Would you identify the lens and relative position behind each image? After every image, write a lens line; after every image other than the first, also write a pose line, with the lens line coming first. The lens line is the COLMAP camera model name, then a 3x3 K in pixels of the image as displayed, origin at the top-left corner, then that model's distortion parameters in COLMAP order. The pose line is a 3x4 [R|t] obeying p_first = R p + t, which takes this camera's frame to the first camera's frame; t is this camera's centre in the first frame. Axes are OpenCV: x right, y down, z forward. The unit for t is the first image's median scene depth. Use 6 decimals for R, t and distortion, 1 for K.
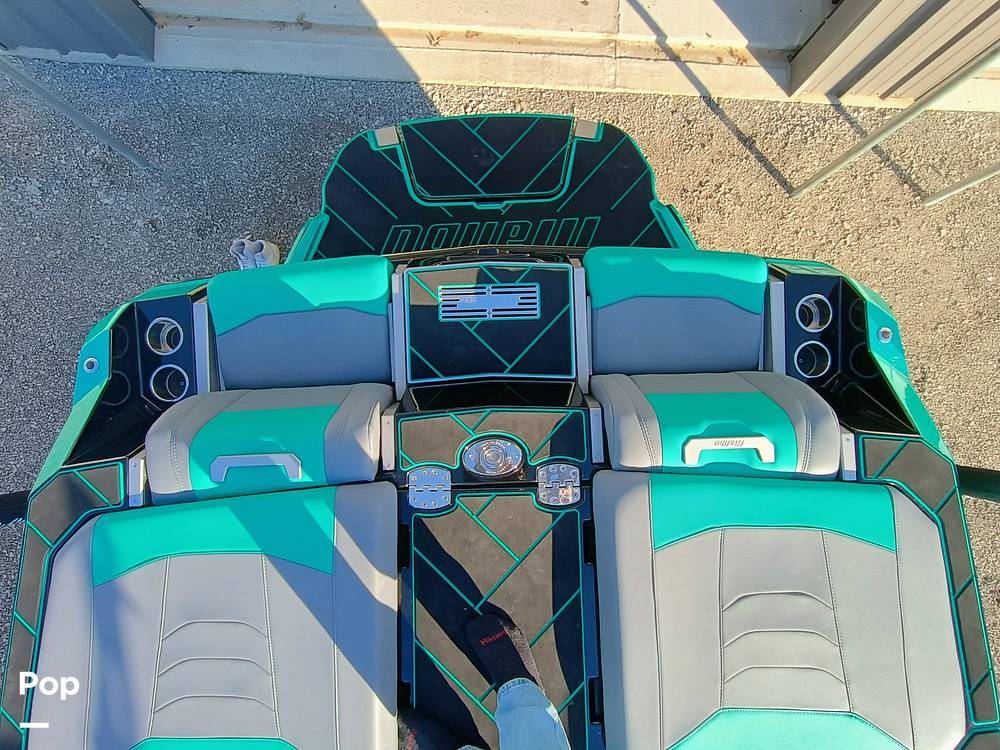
lens RADIAL K [[451.5, 0, 500.1], [0, 451.5, 368.4], [0, 0, 1]] dist [-0.008067, 0.009283]
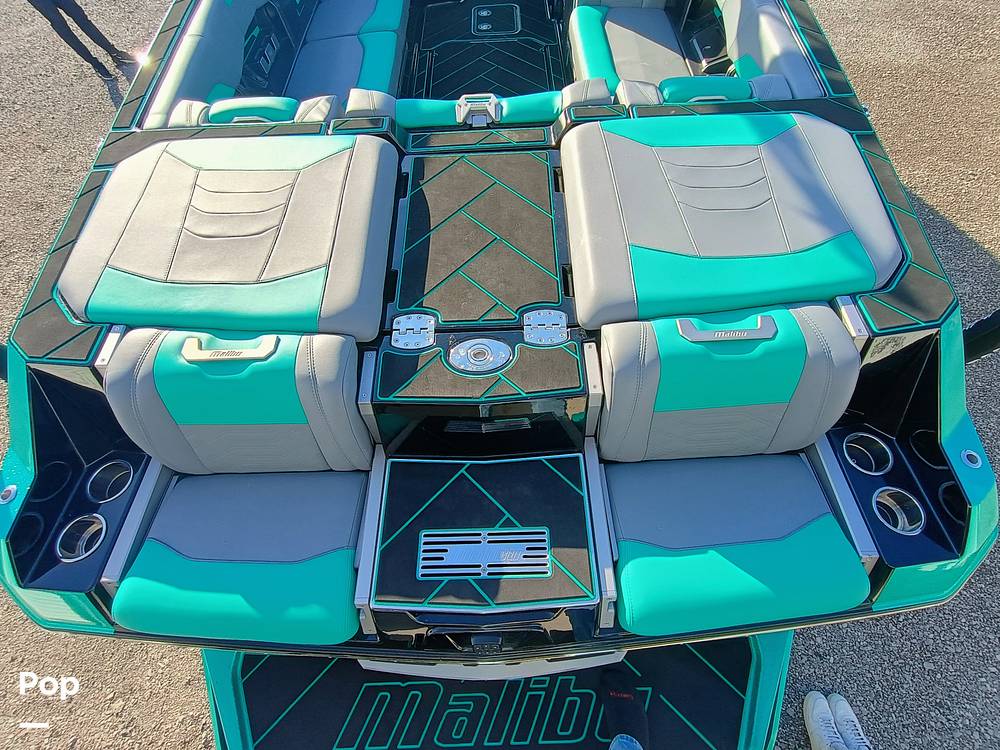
lens RADIAL K [[451.5, 0, 504.6], [0, 451.5, 382.4], [0, 0, 1]] dist [-0.008067, 0.009283]
pose [[-0.999513, 0.005616, 0.030683, -0.096675], [0.011234, -0.852853, 0.522030, -0.344486], [0.029100, 0.522121, 0.852375, 0.224368]]
